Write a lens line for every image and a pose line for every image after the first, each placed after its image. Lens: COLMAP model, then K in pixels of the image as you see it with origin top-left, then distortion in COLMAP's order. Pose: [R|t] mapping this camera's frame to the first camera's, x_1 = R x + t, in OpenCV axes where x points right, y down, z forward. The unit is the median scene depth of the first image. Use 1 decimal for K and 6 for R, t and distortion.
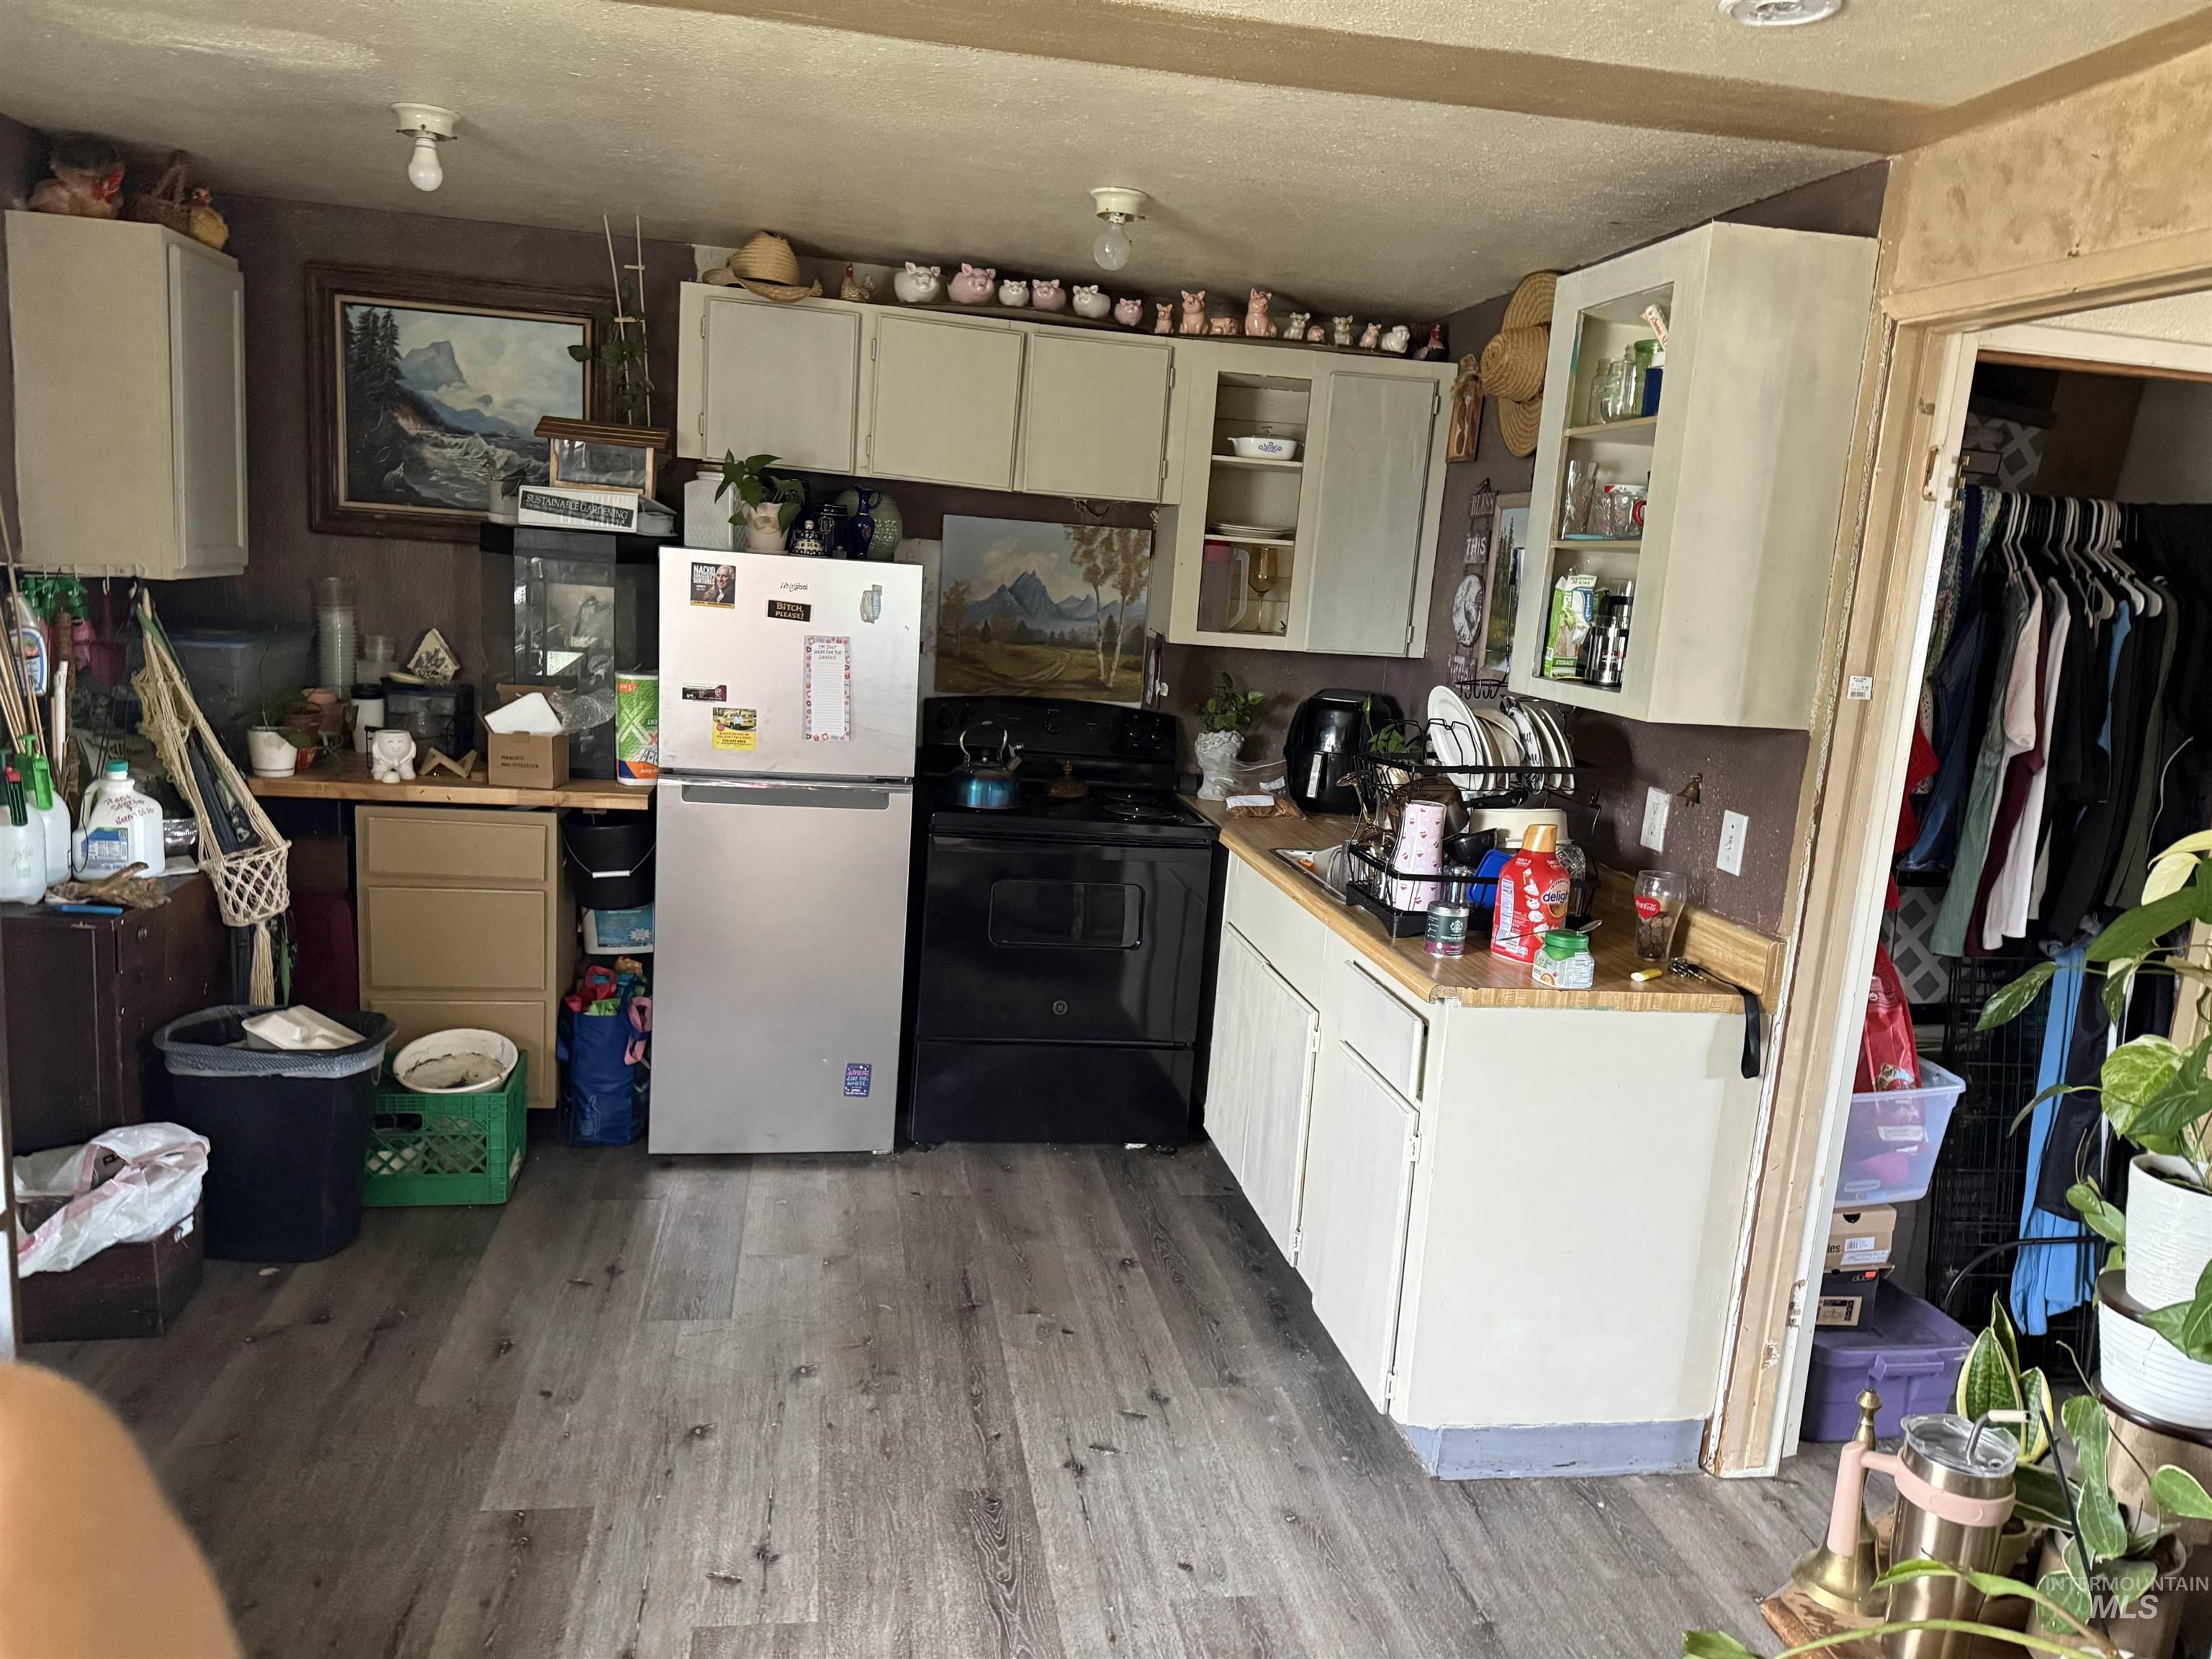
lens RADIAL K [[1553.3, 0, 1106.0], [0, 1553.3, 829.5], [0, 0, 1]] dist [0.005271, -0.000803]
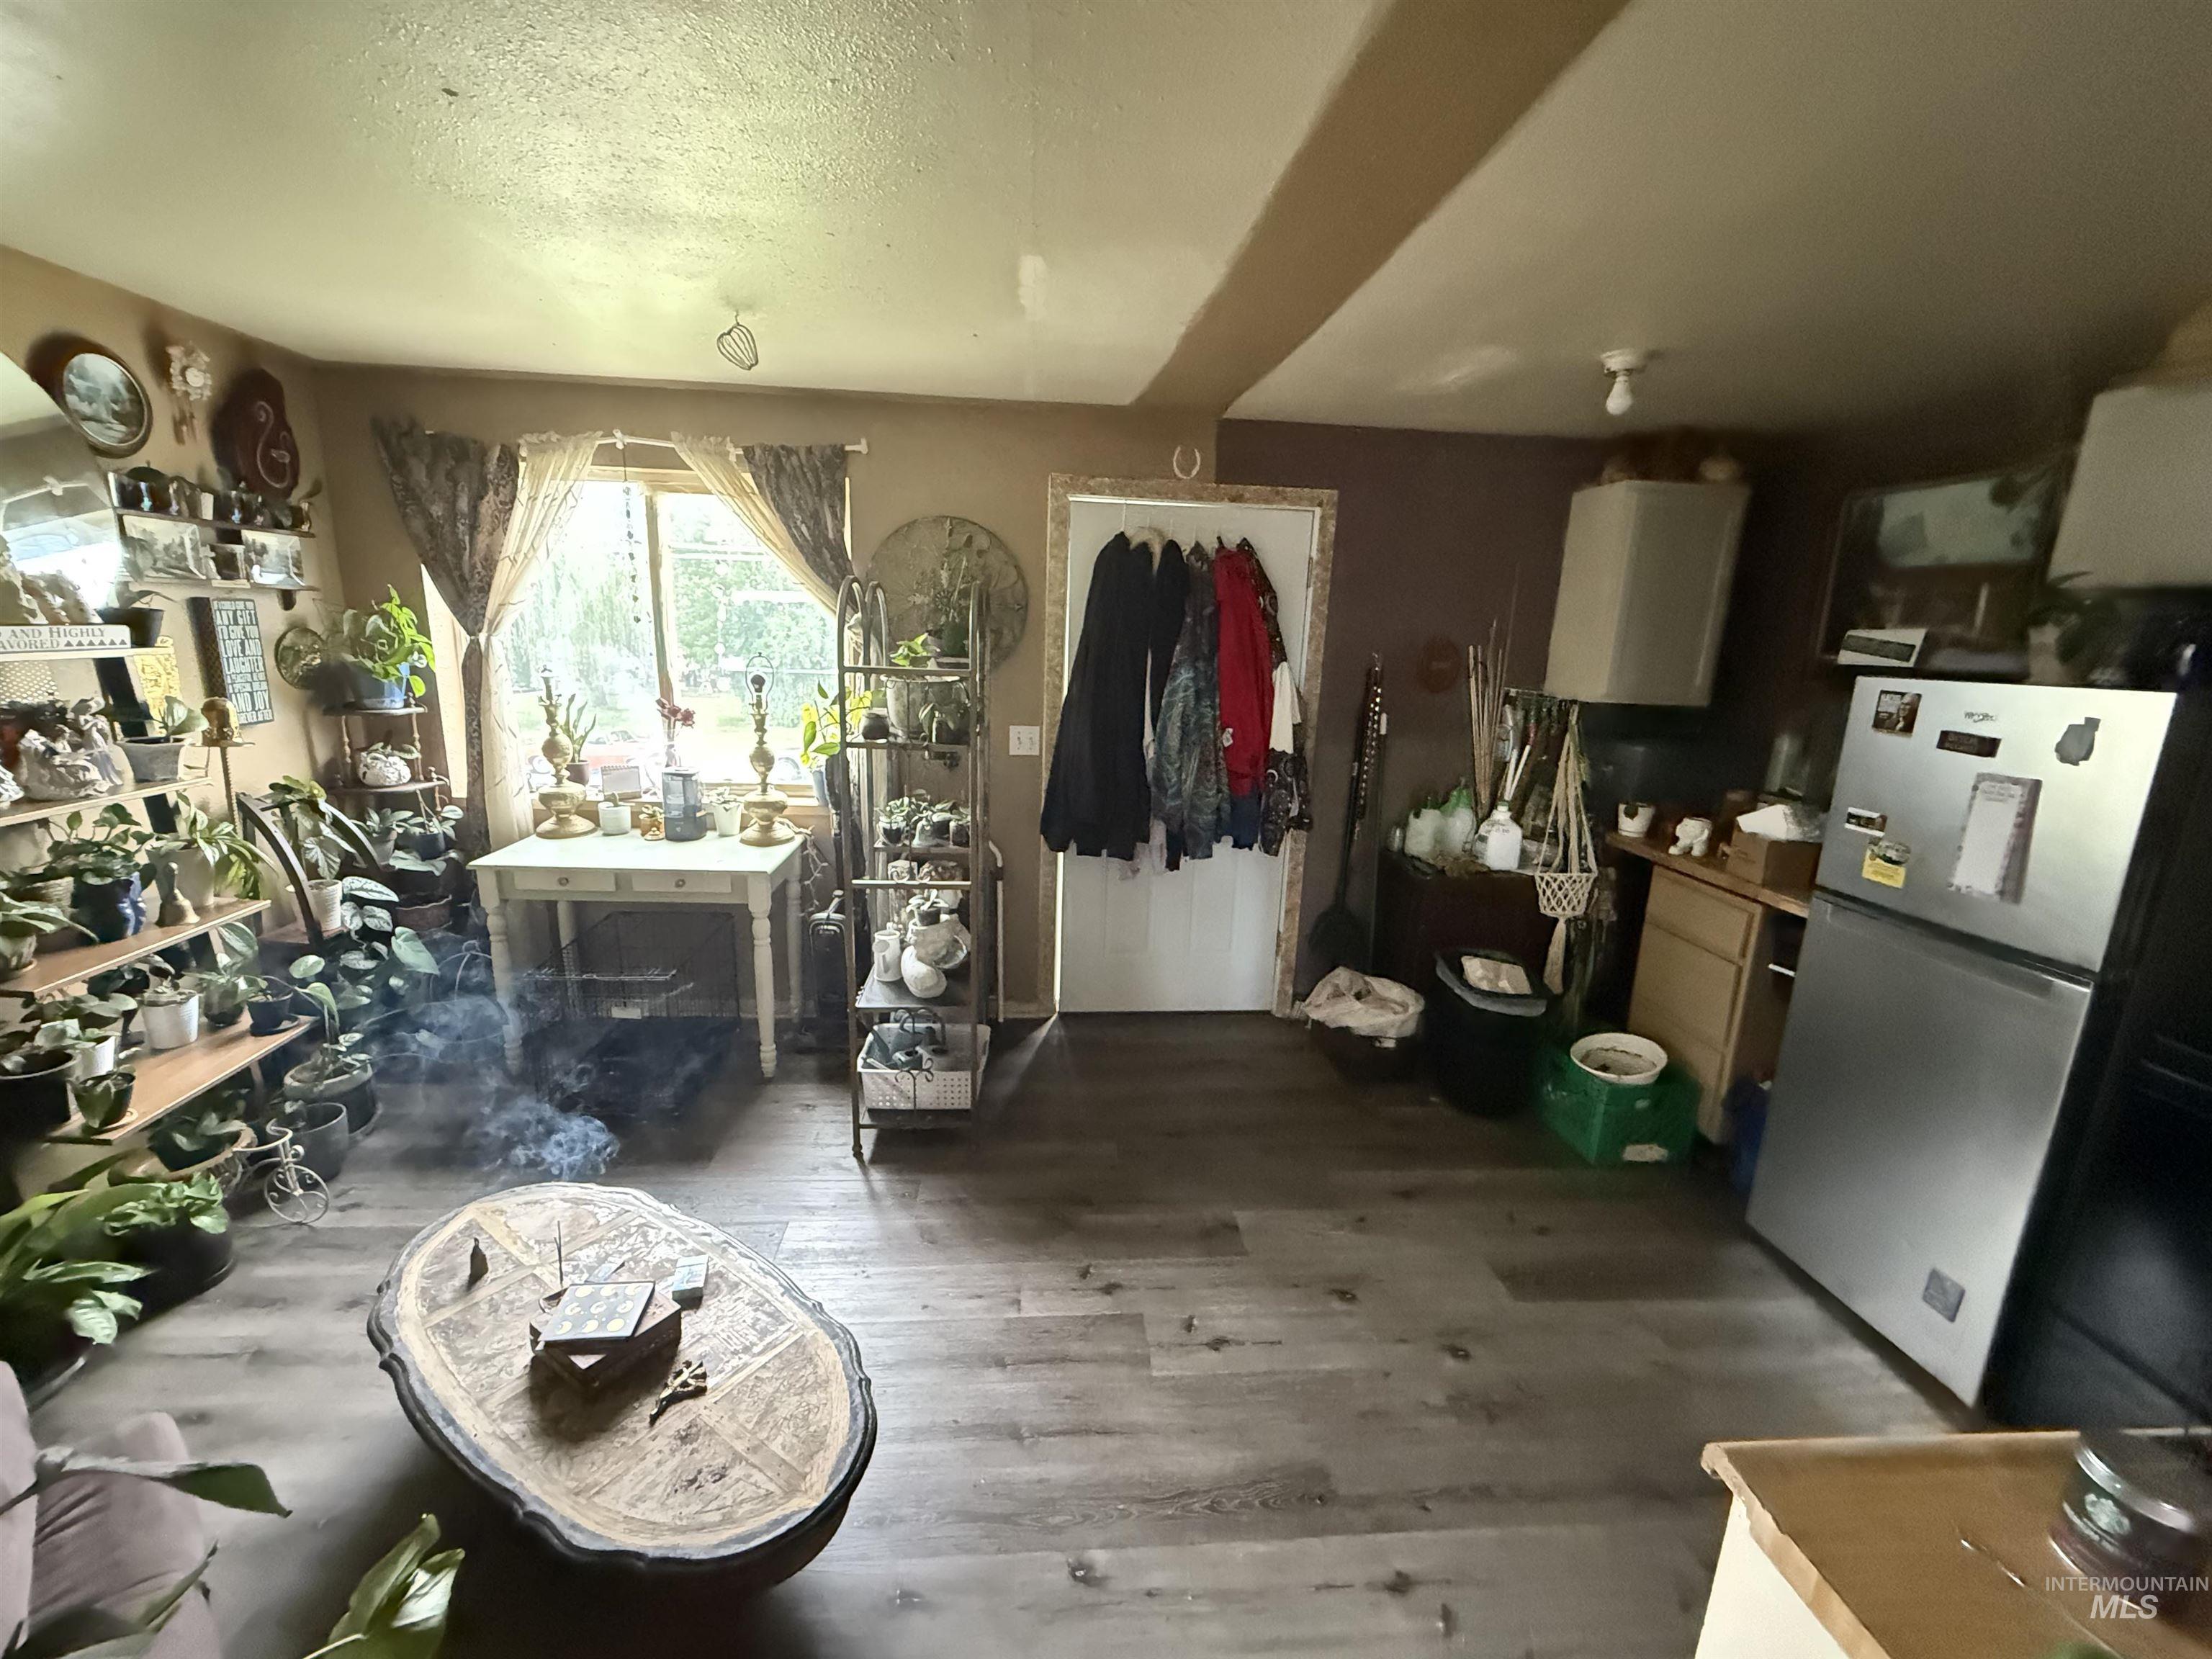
lens RADIAL K [[882.8, 0, 1096.8], [0, 882.8, 827.4], [0, 0, 1]] dist [-0.001395, 0.000317]
pose [[-0.093585, 0.143383, -0.985233, 0.358577], [-0.219884, 0.962163, 0.160912, -0.067134], [0.971027, 0.231696, -0.058516, 0.564617]]
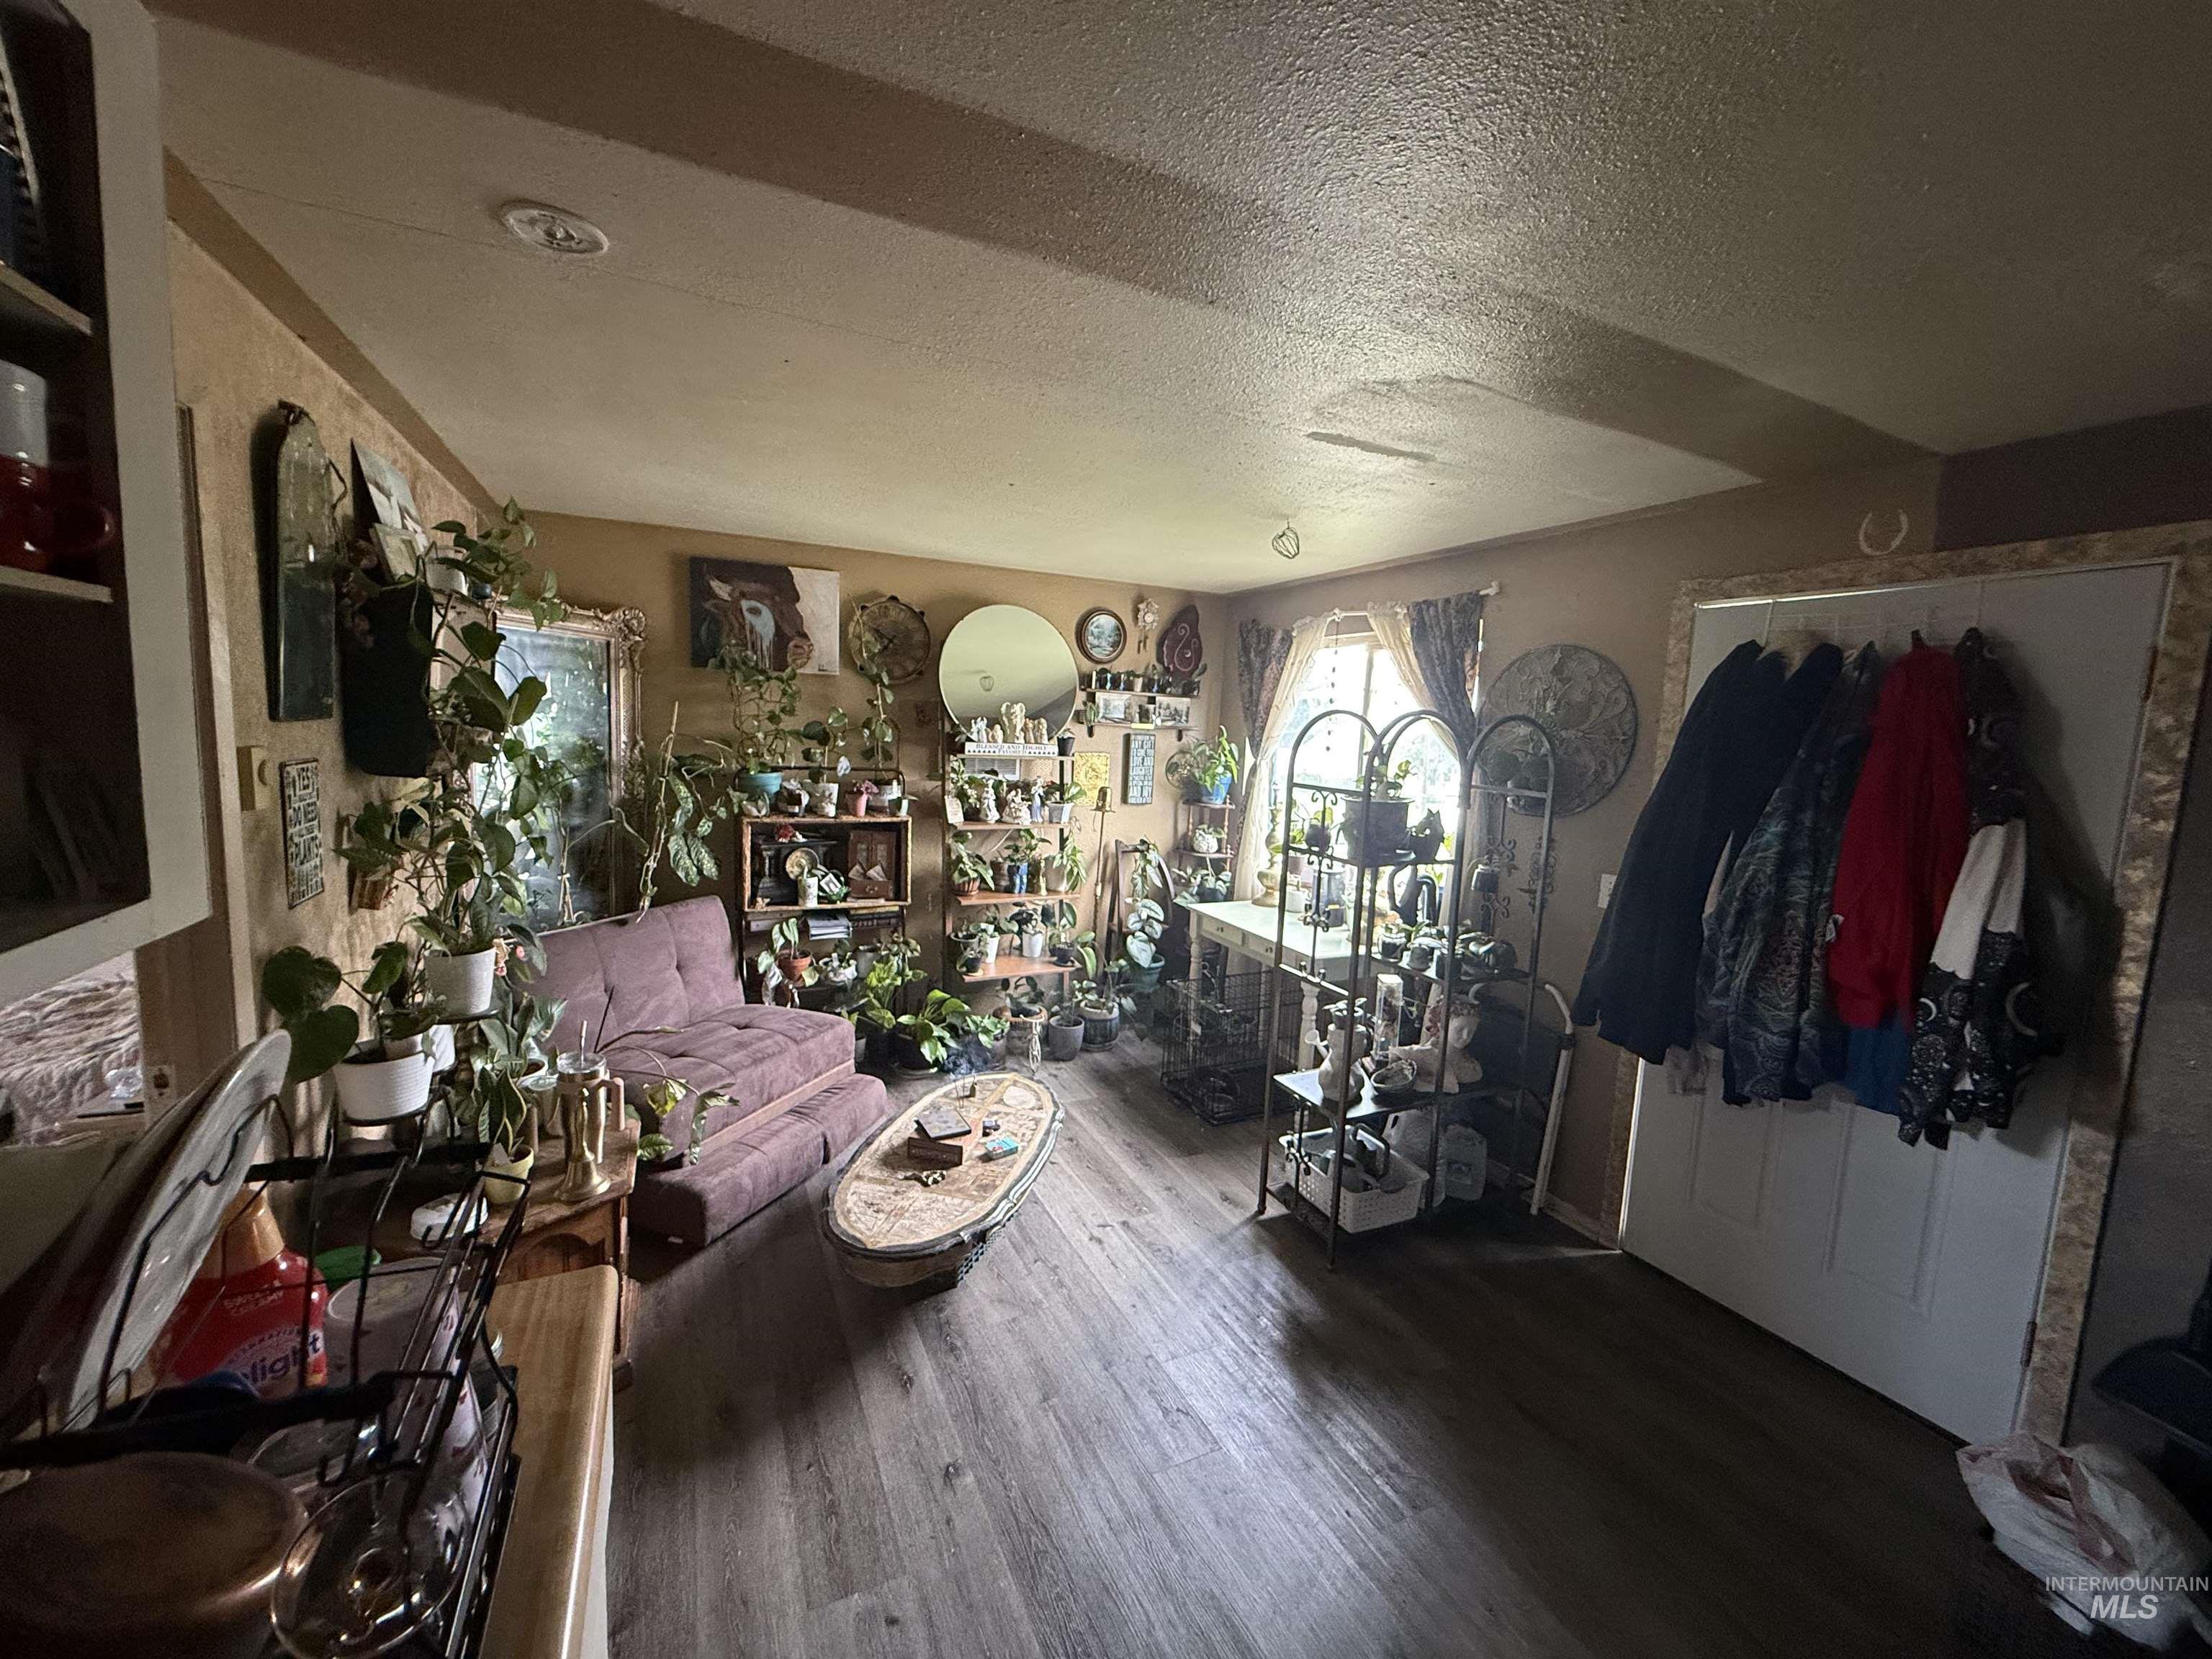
lens RADIAL K [[882.8, 0, 1096.8], [0, 882.8, 827.4], [0, 0, 1]] dist [-0.001395, 0.000317]
pose [[-0.957620, -0.088504, -0.274102, 0.091977], [-0.163301, 0.950725, 0.263543, -0.174892], [0.237271, 0.297135, -0.924886, 1.009517]]
